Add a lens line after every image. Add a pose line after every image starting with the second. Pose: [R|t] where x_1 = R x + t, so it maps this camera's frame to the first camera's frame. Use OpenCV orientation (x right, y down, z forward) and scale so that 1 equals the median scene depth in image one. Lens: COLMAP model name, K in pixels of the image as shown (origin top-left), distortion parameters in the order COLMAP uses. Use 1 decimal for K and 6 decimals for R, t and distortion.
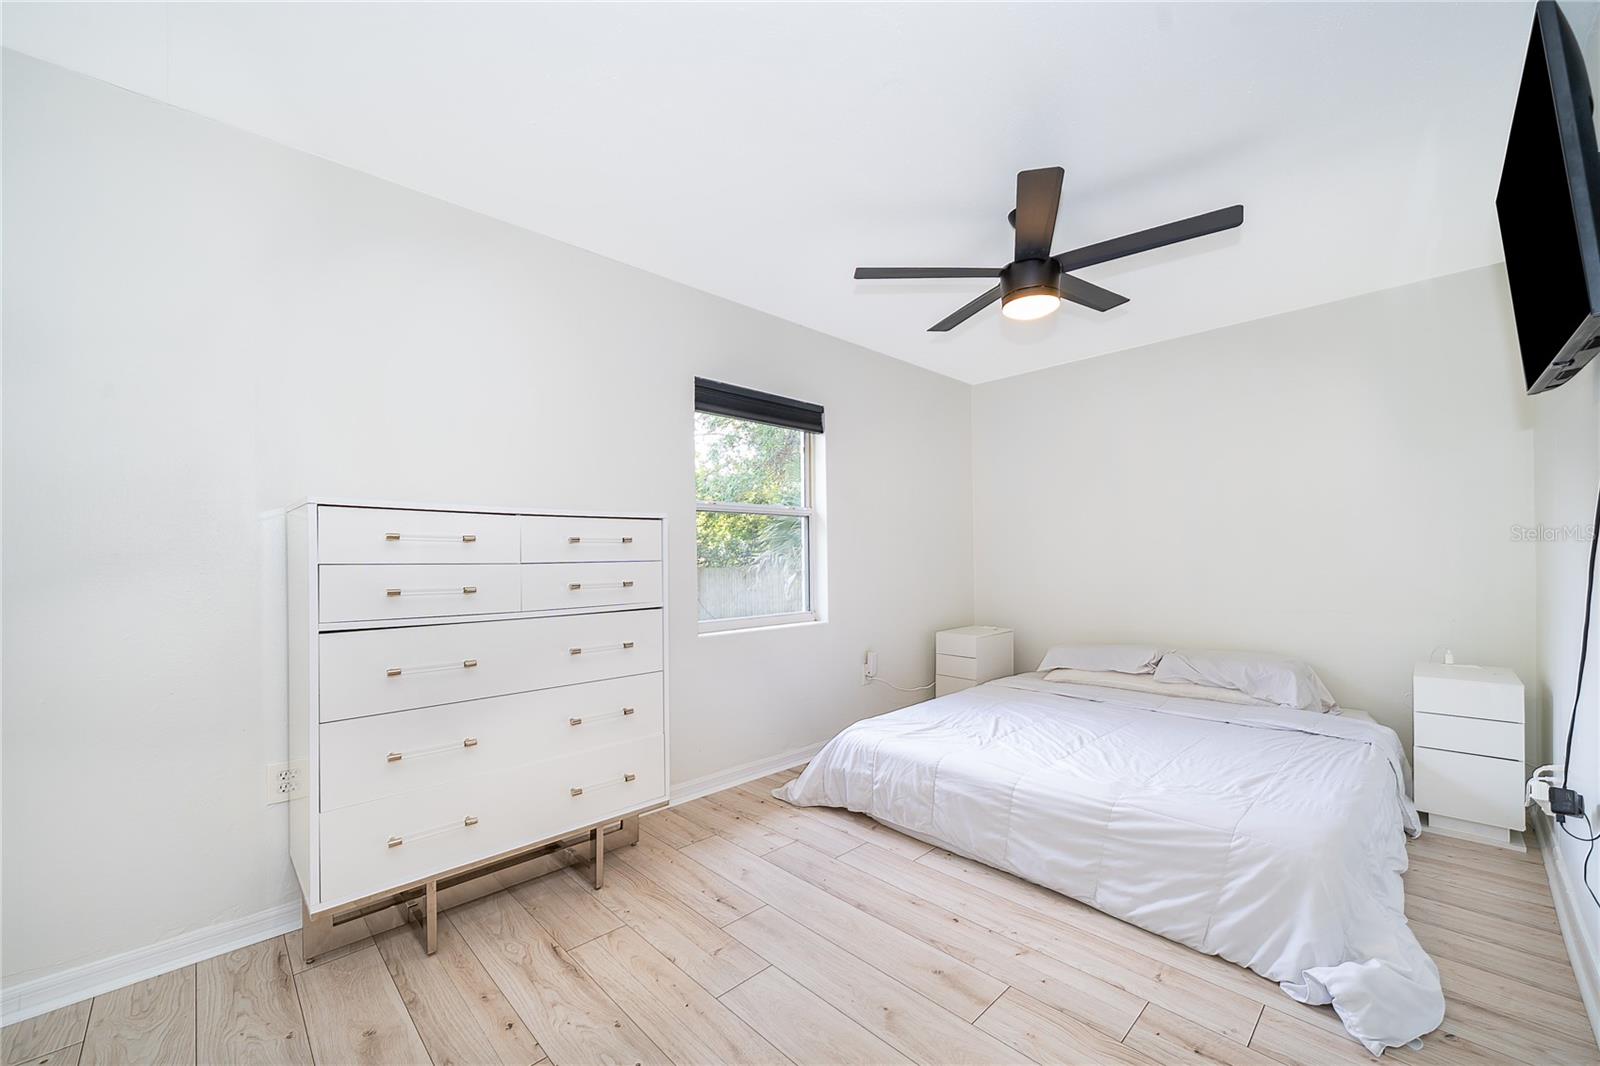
lens RADIAL K [[627.2, 0, 795.1], [0, 627.2, 543.7], [0, 0, 1]] dist [0.002466, 0.000015]
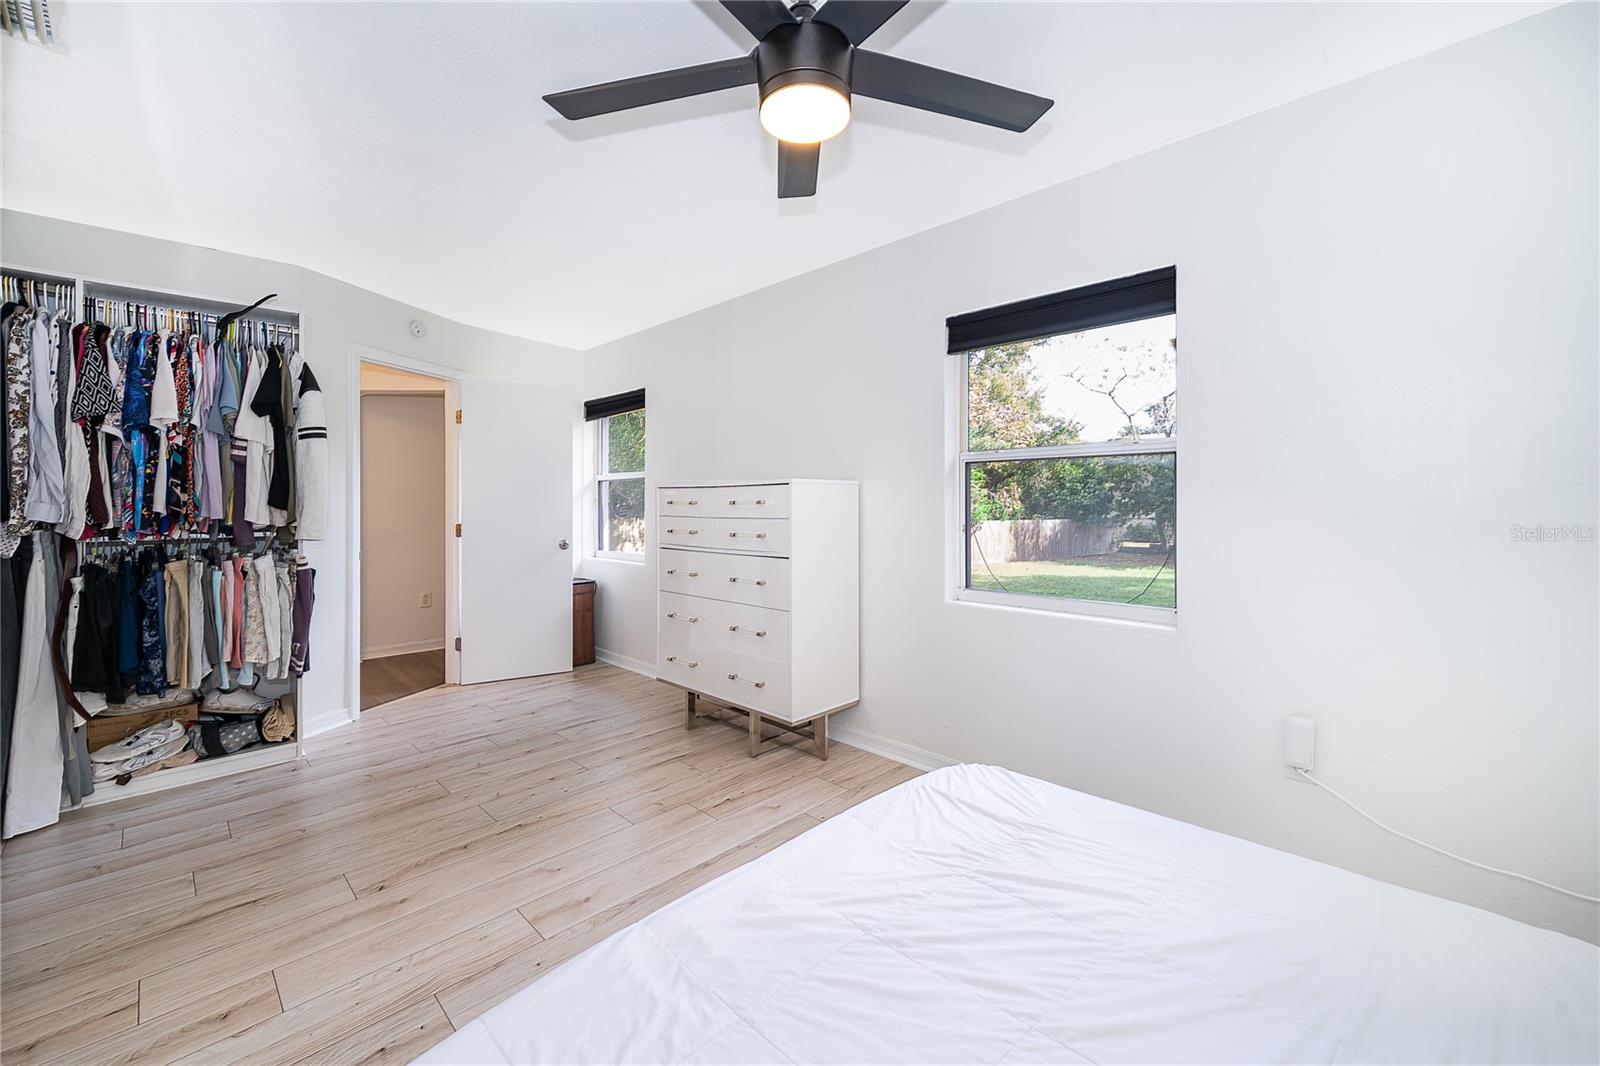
lens RADIAL K [[627.2, 0, 795.2], [0, 627.2, 519.7], [0, 0, 1]] dist [0.002466, 0.000015]
pose [[0.053315, 0.028449, -0.998172, 1.159325], [0.009525, 0.999534, 0.028997, -0.005244], [0.998532, -0.011053, 0.053020, 1.150133]]
